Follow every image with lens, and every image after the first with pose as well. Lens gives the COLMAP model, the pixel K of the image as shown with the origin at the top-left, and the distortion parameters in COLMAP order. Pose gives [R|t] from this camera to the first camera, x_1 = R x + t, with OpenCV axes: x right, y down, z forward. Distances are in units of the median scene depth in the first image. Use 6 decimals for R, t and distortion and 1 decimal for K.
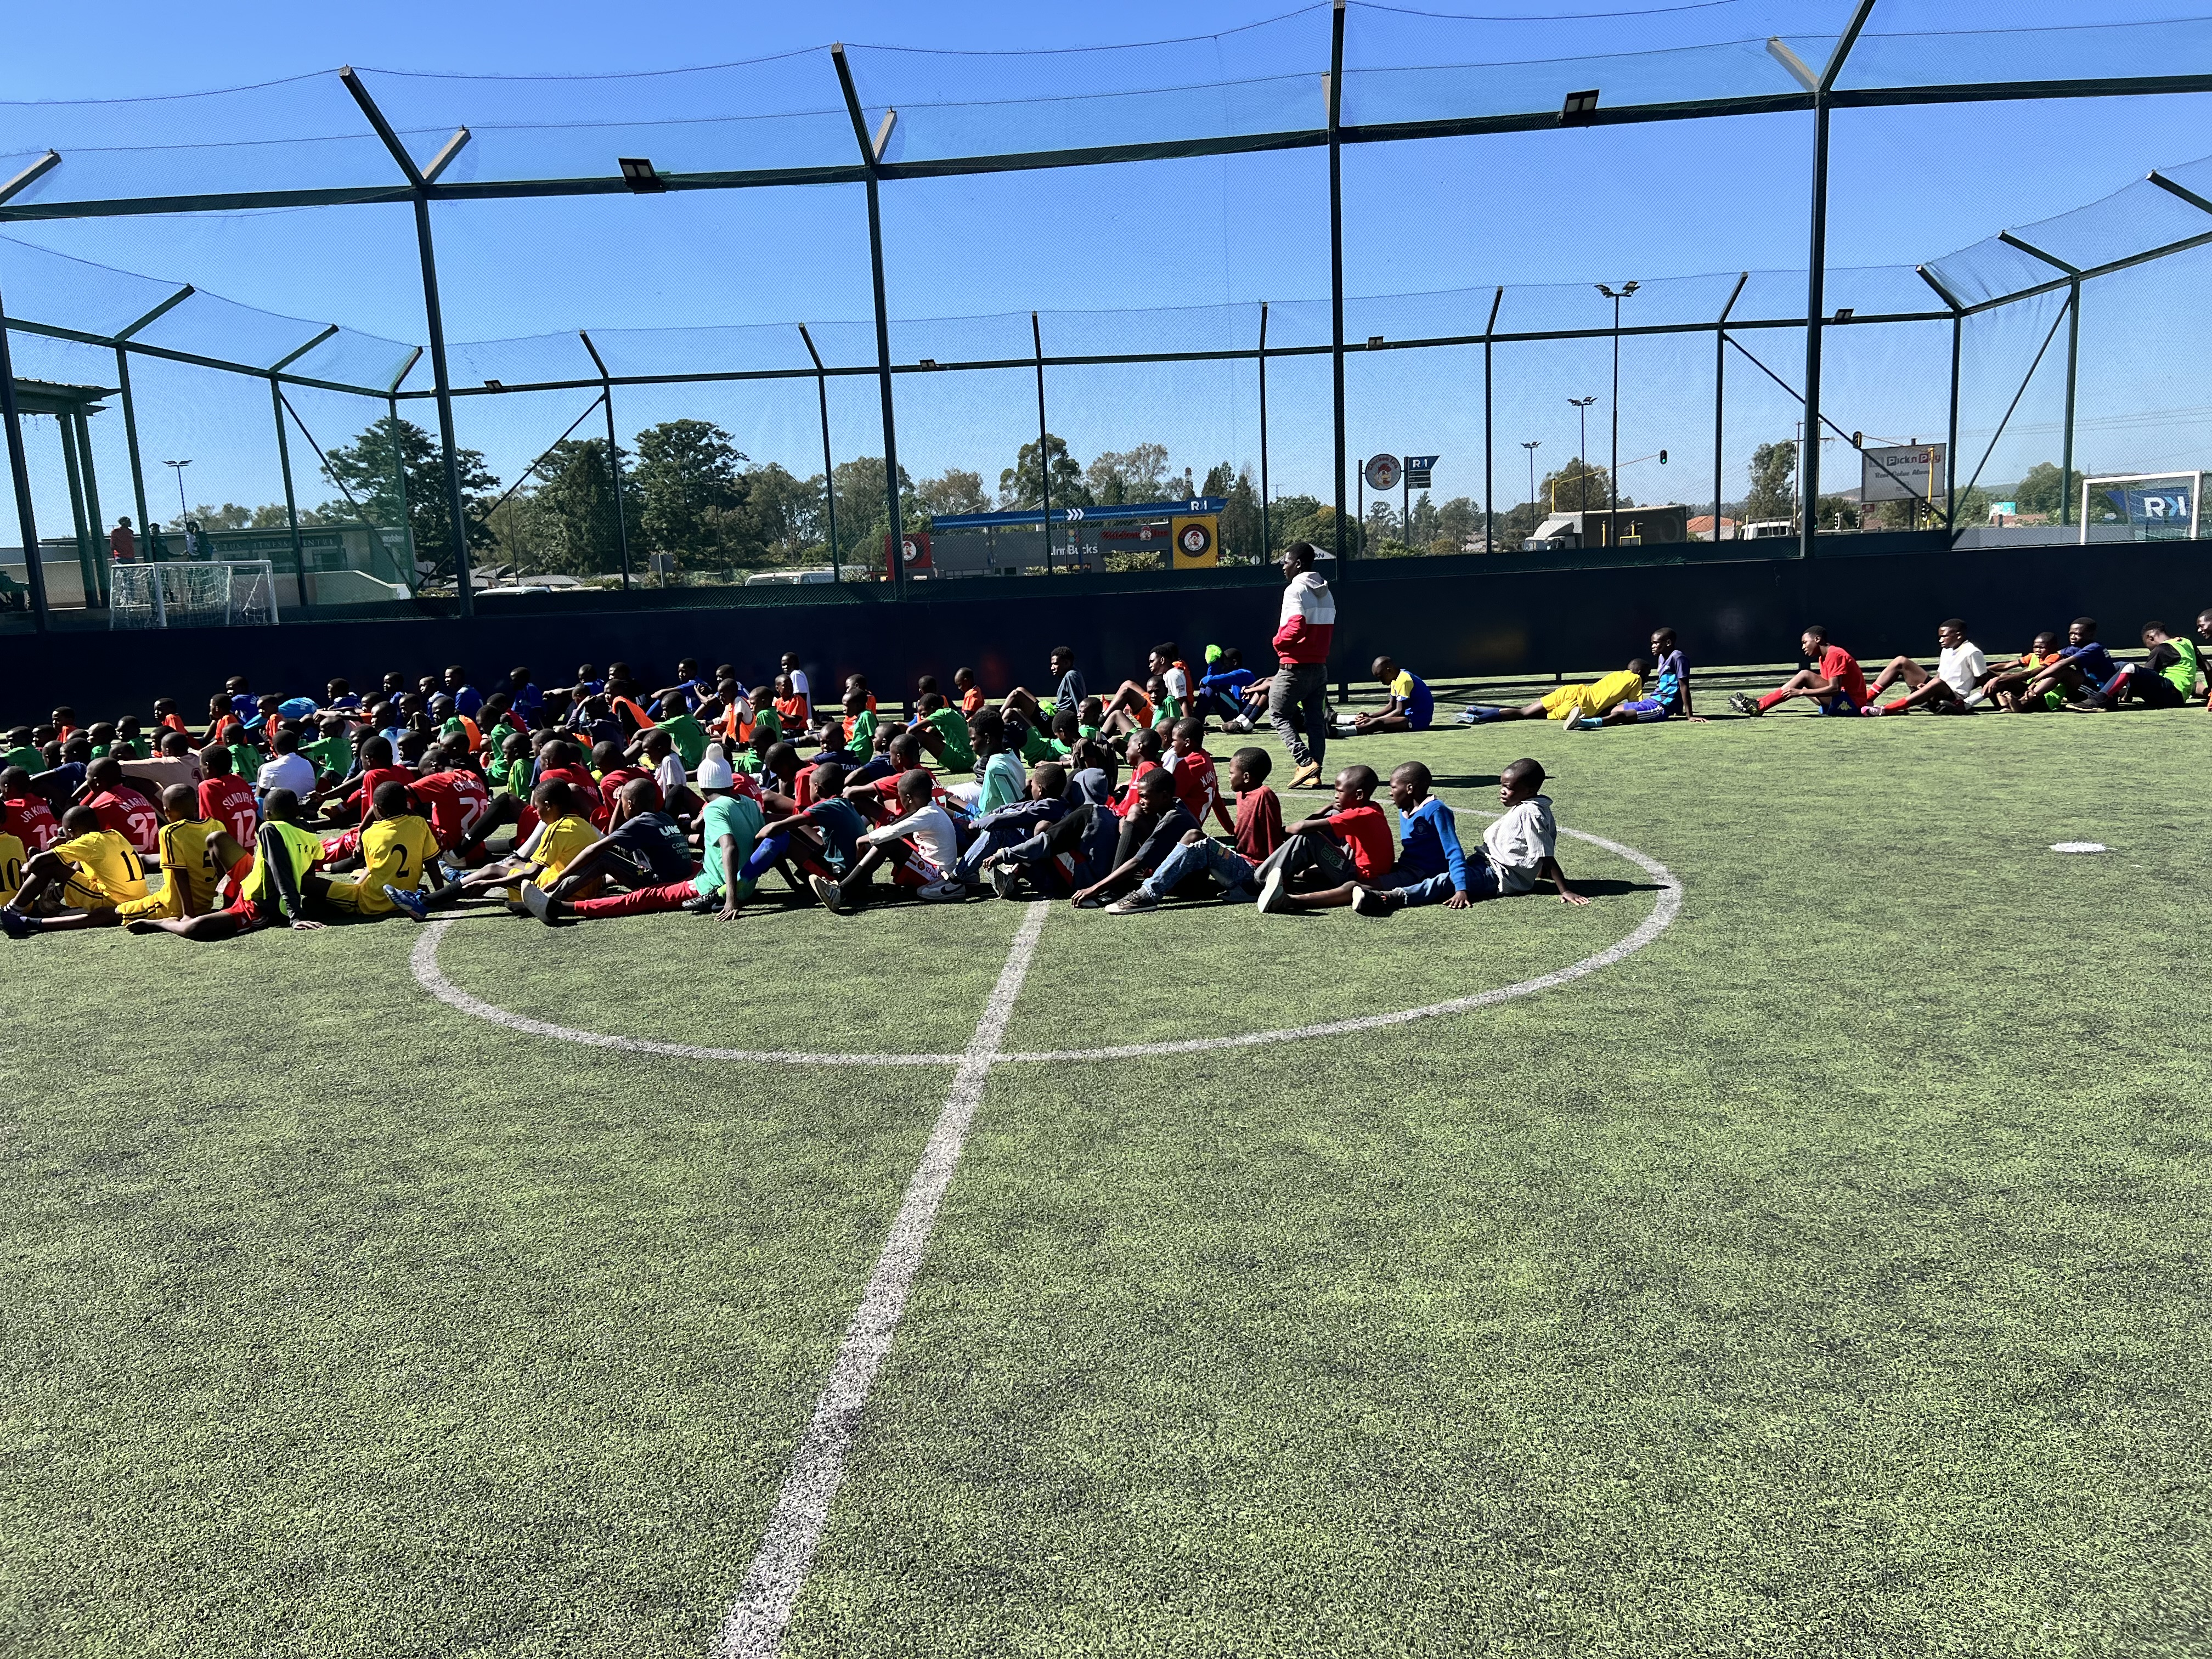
lens RADIAL K [[1668.3, 0, 1092.3], [0, 1668.3, 838.7], [0, 0, 1]] dist [0.058831, -0.060233]
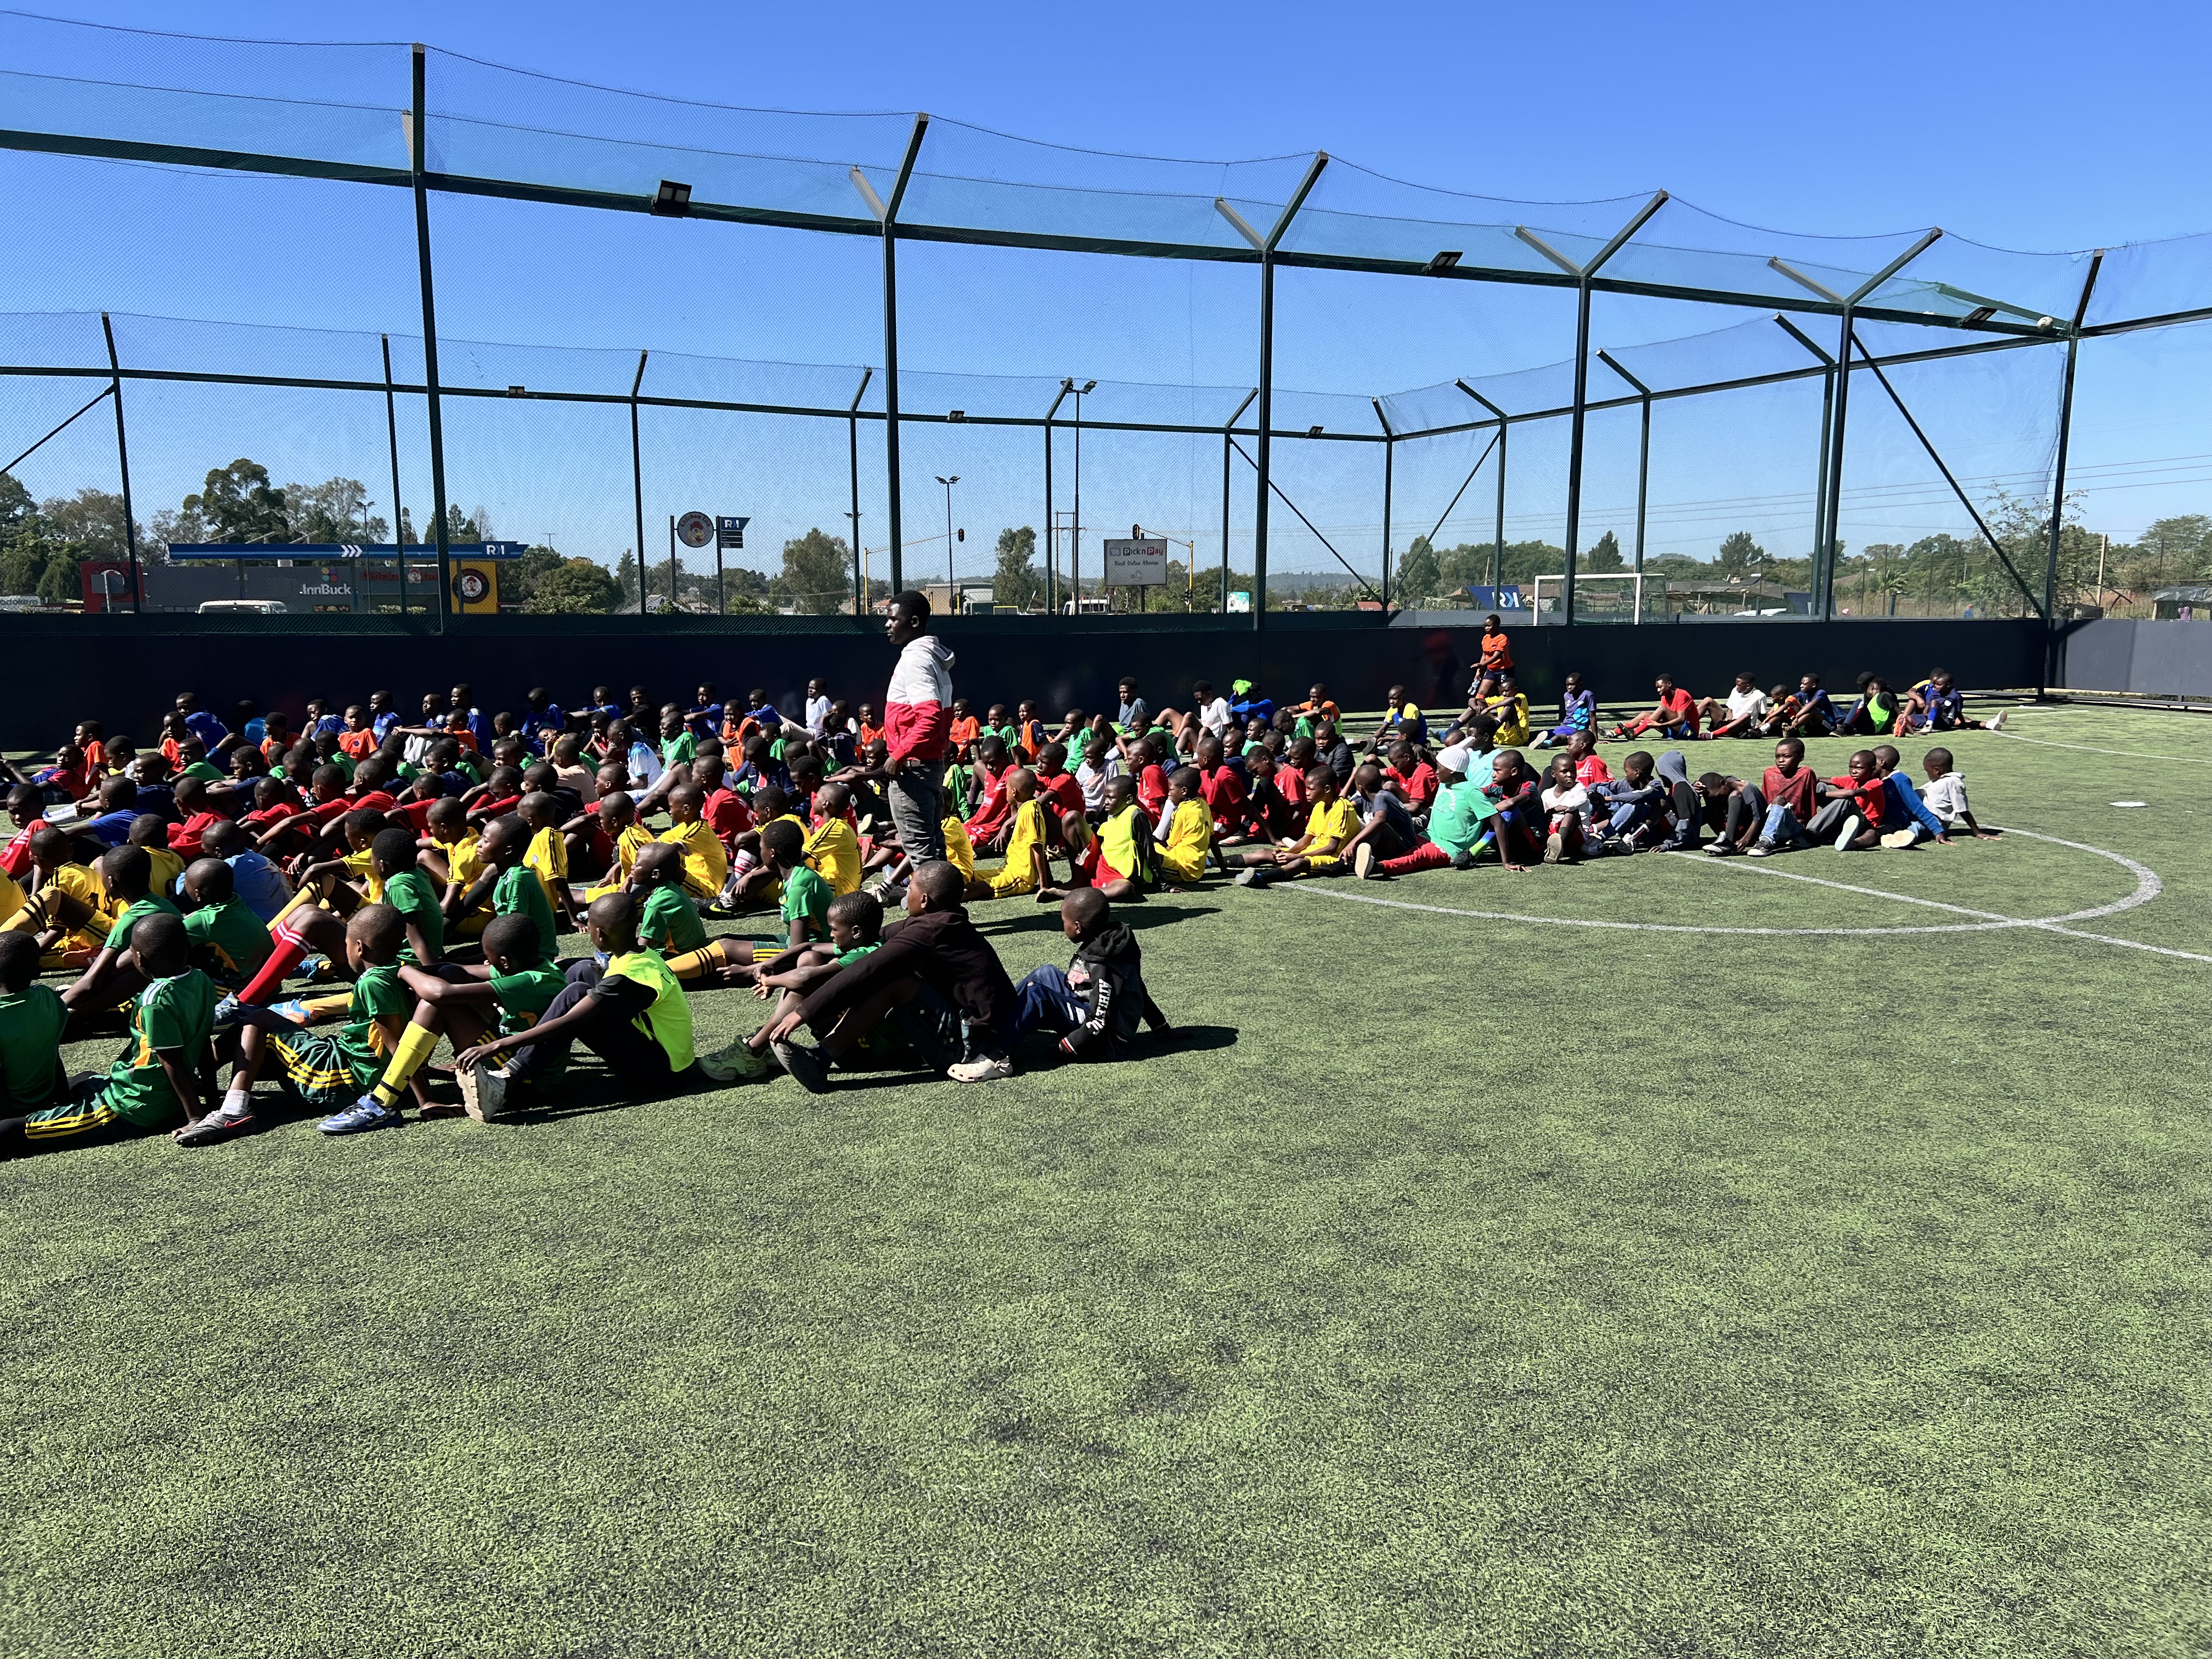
lens RADIAL K [[1668.3, 0, 1088.6], [0, 1668.3, 834.8], [0, 0, 1]] dist [0.058831, -0.060233]
pose [[0.889651, -0.020226, 0.456194, -0.297781], [0.037690, 0.998862, -0.029216, 0.012038], [-0.455084, 0.043185, 0.889401, 0.010611]]
